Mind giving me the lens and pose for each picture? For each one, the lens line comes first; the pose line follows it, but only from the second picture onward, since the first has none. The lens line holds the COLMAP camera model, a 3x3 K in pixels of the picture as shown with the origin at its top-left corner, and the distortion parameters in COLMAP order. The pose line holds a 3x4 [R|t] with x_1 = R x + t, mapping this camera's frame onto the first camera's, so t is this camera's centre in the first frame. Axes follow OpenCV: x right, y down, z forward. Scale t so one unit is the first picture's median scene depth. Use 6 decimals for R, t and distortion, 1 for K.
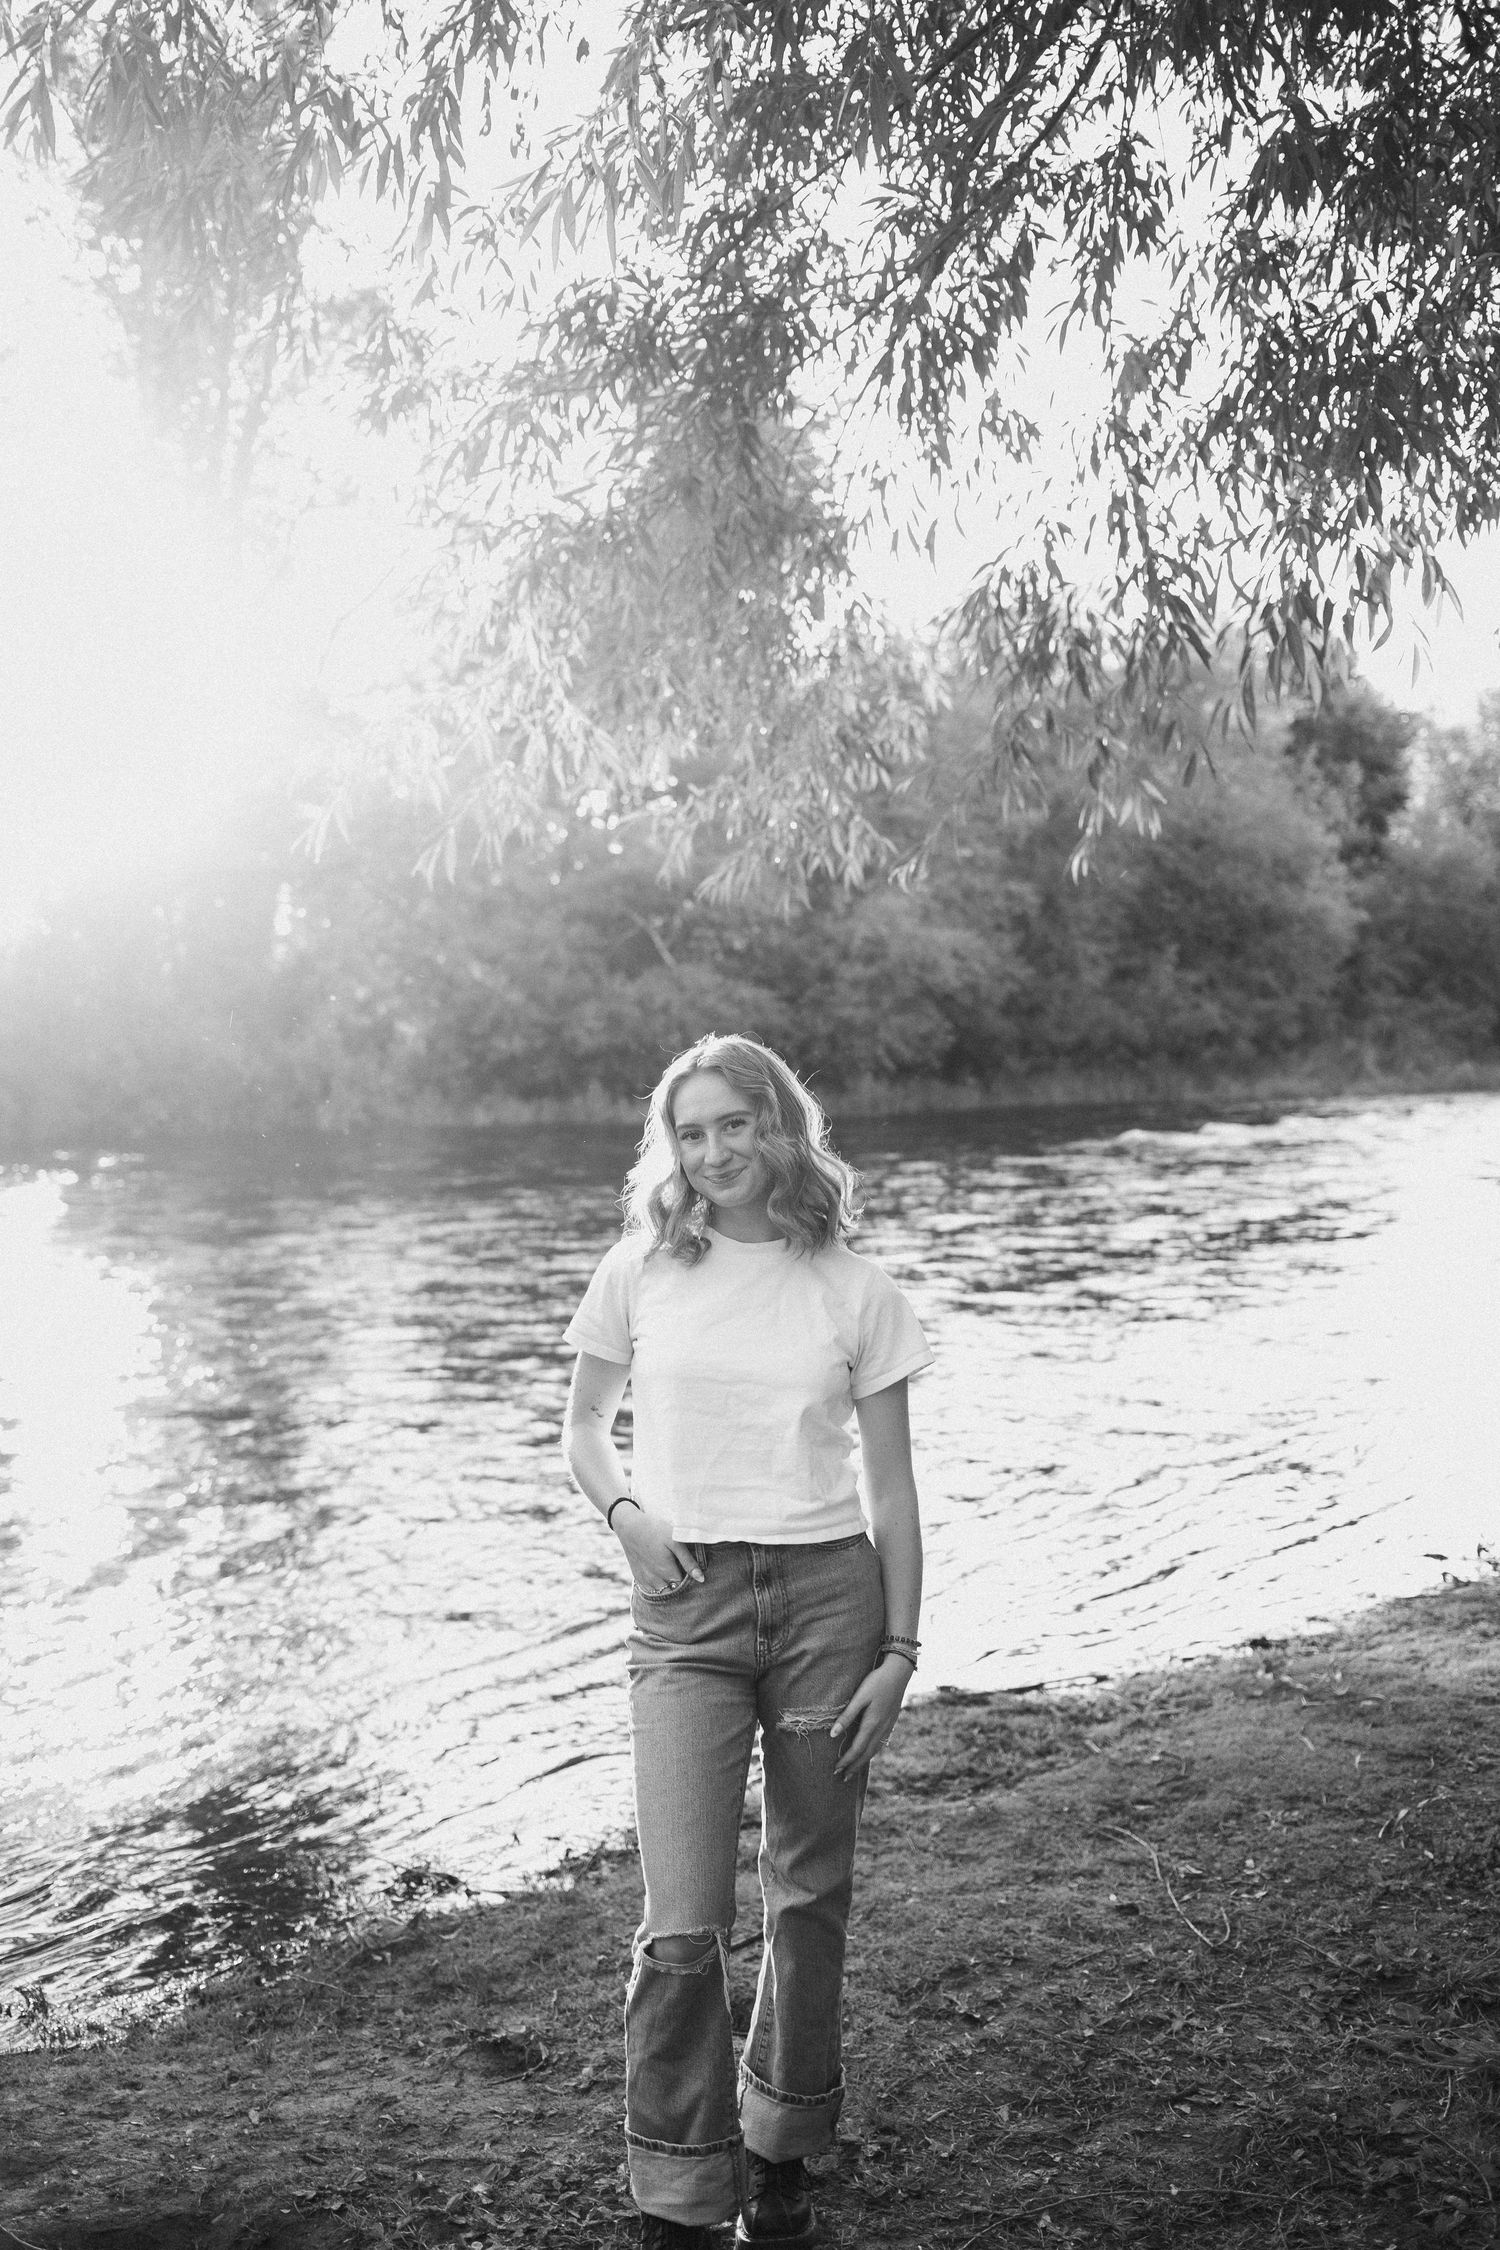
lens RADIAL K [[2499.6, 0, 748.9], [0, 2499.6, 1117.1], [0, 0, 1]] dist [-0.033367, 0.028915]
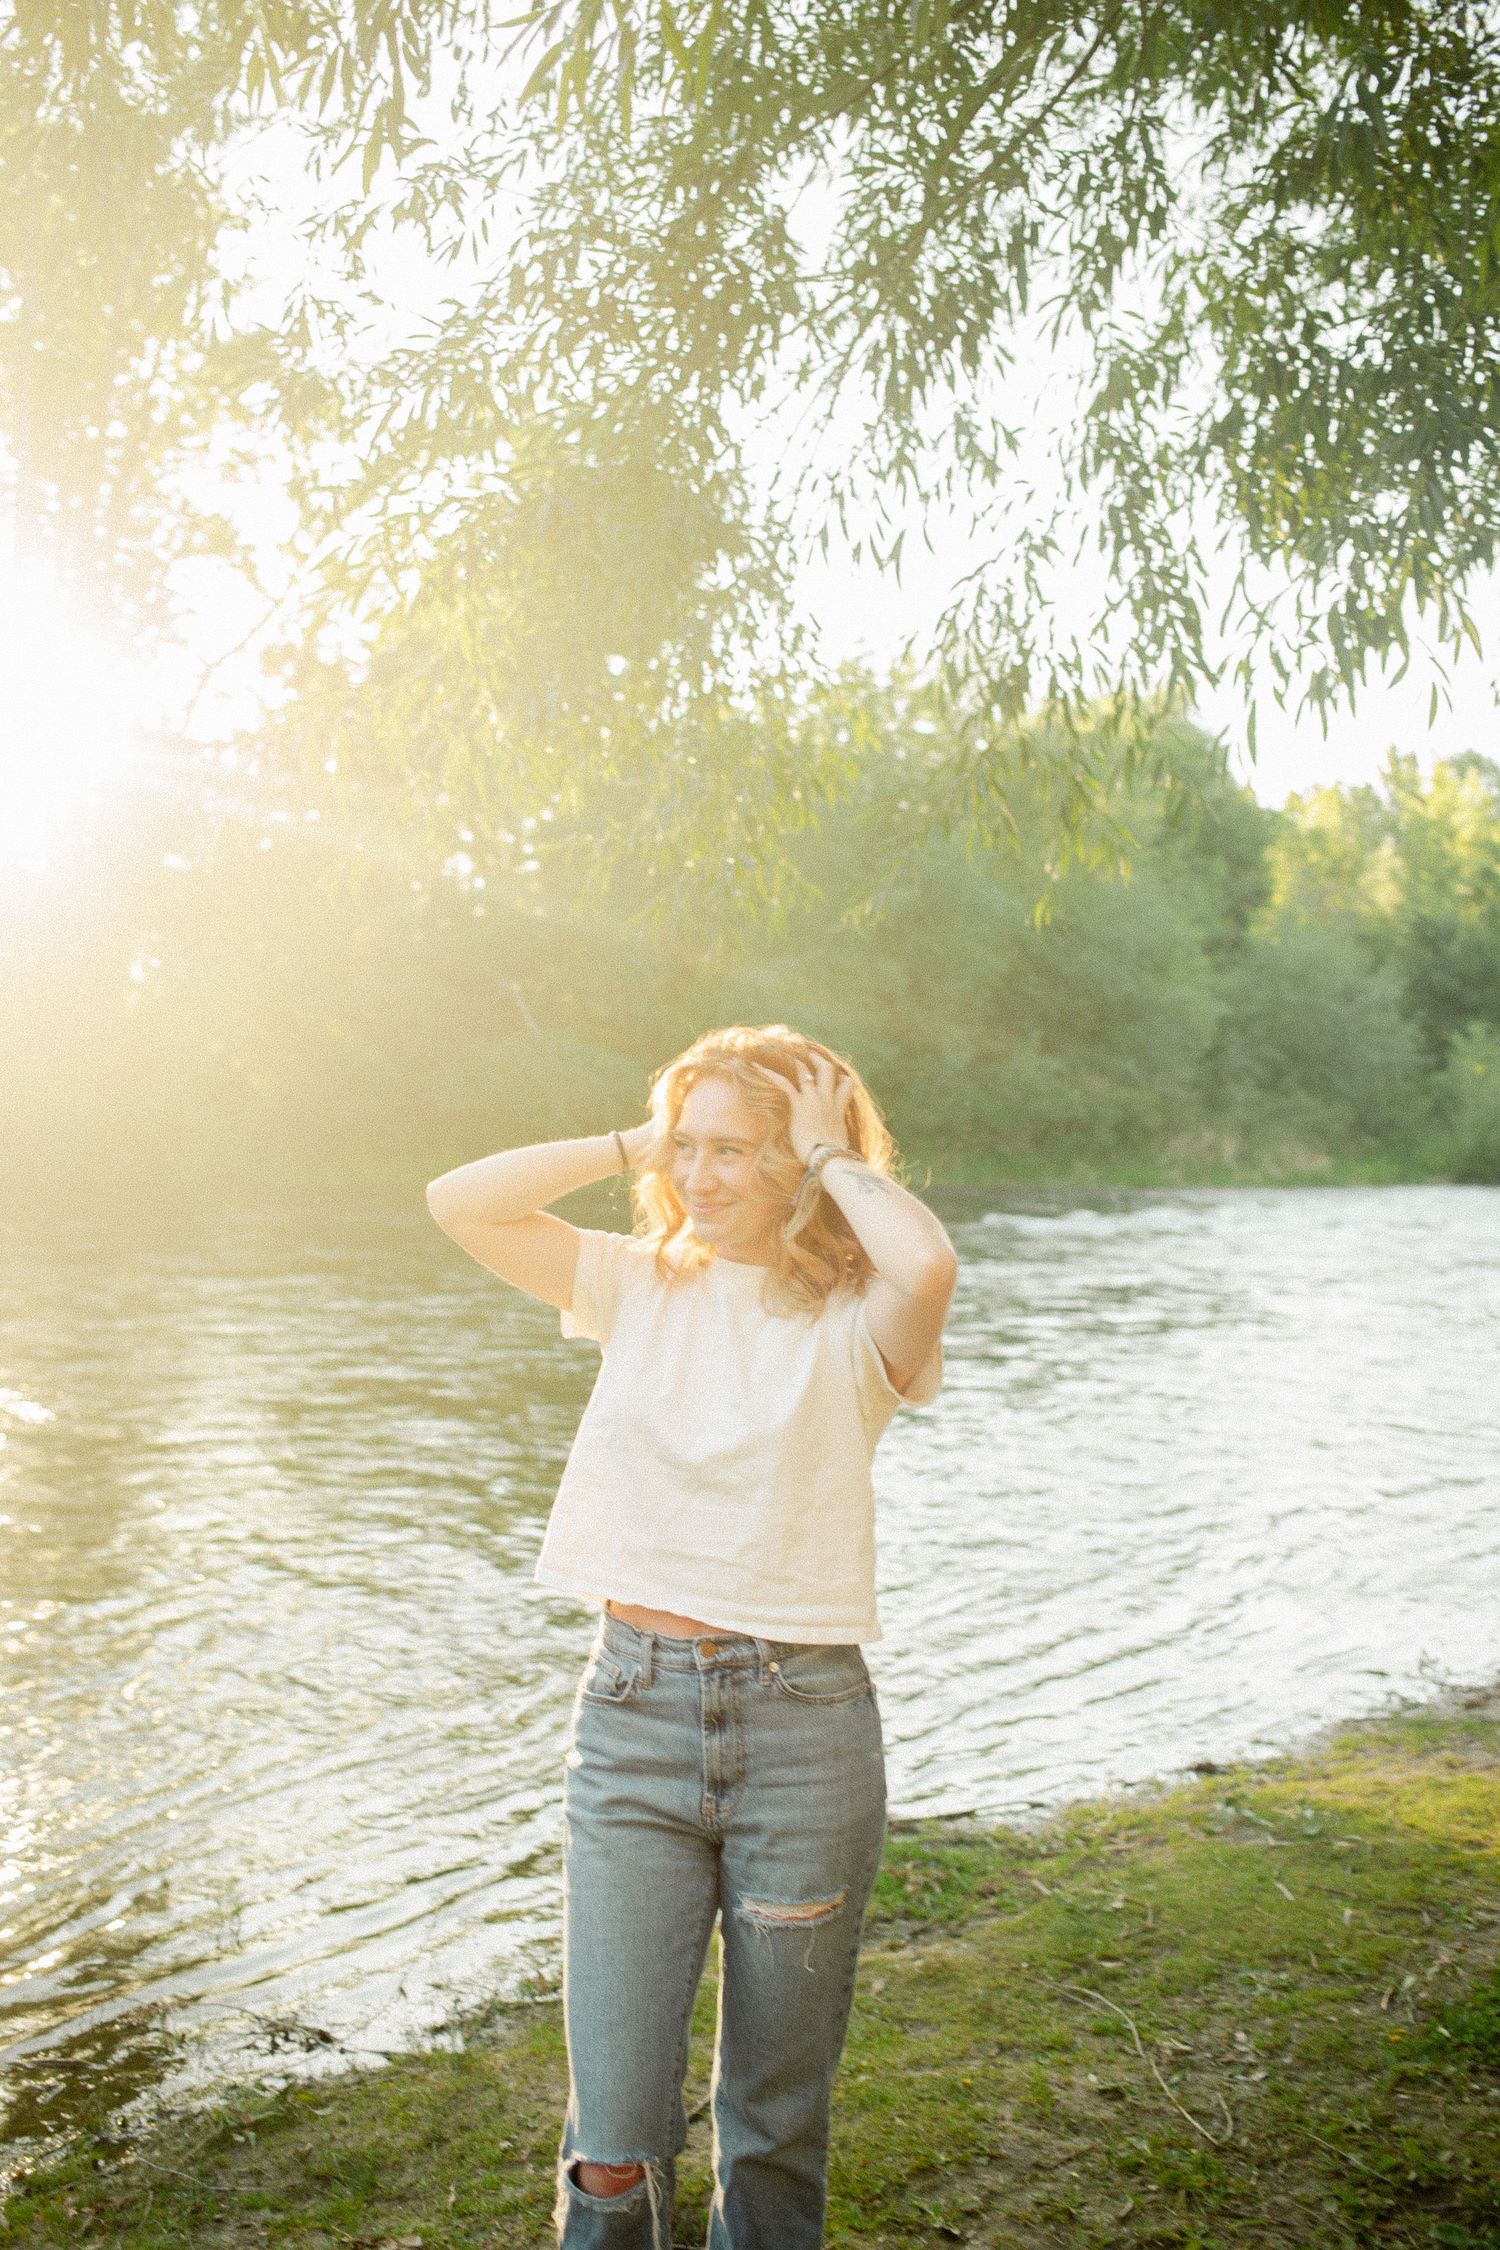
lens RADIAL K [[2495.1, 0, 747.8], [0, 2495.1, 1119.3], [0, 0, 1]] dist [-0.035764, 0.042252]
pose [[0.997490, 0.038882, 0.059169, -0.032651], [-0.037163, 0.998862, -0.029894, 0.007530], [-0.060264, 0.027620, 0.997800, 0.111128]]
